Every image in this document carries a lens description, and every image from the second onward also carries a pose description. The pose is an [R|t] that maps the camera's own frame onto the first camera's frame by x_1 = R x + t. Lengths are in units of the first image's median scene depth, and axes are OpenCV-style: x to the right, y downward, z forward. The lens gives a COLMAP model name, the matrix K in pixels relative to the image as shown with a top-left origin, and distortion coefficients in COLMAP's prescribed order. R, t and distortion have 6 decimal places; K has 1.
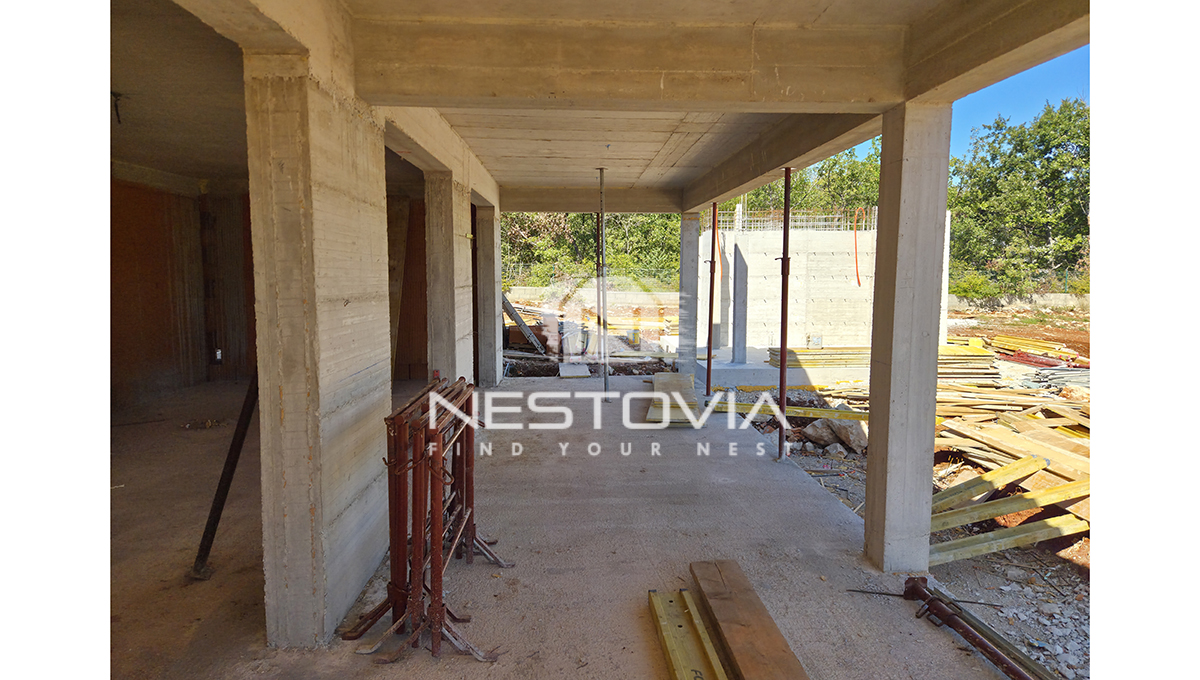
lens RADIAL K [[757.2, 0, 596.3], [0, 757.2, 356.6], [0, 0, 1]] dist [0.104582, -0.118846]
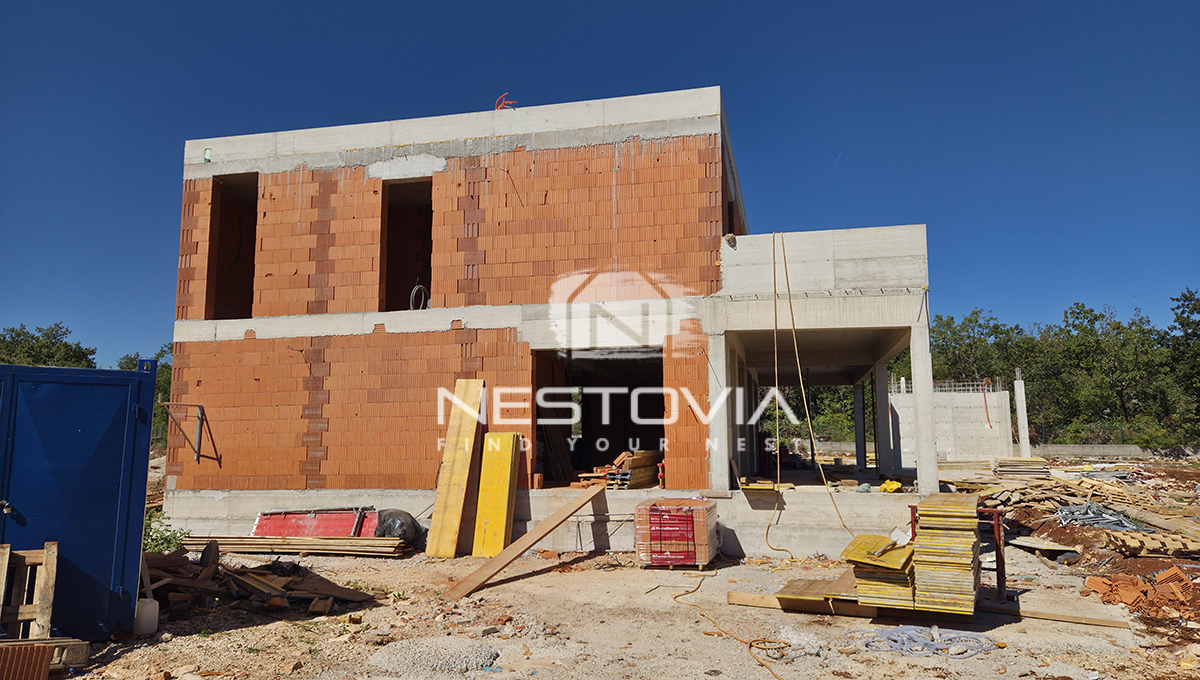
lens RADIAL K [[757.2, 0, 596.3], [0, 757.2, 356.6], [0, 0, 1]] dist [0.104582, -0.118846]
pose [[0.959272, -0.034289, -0.280396, 0.013014], [-0.027170, 0.976804, -0.212404, 0.058311], [0.281175, 0.211372, 0.936089, -0.345422]]
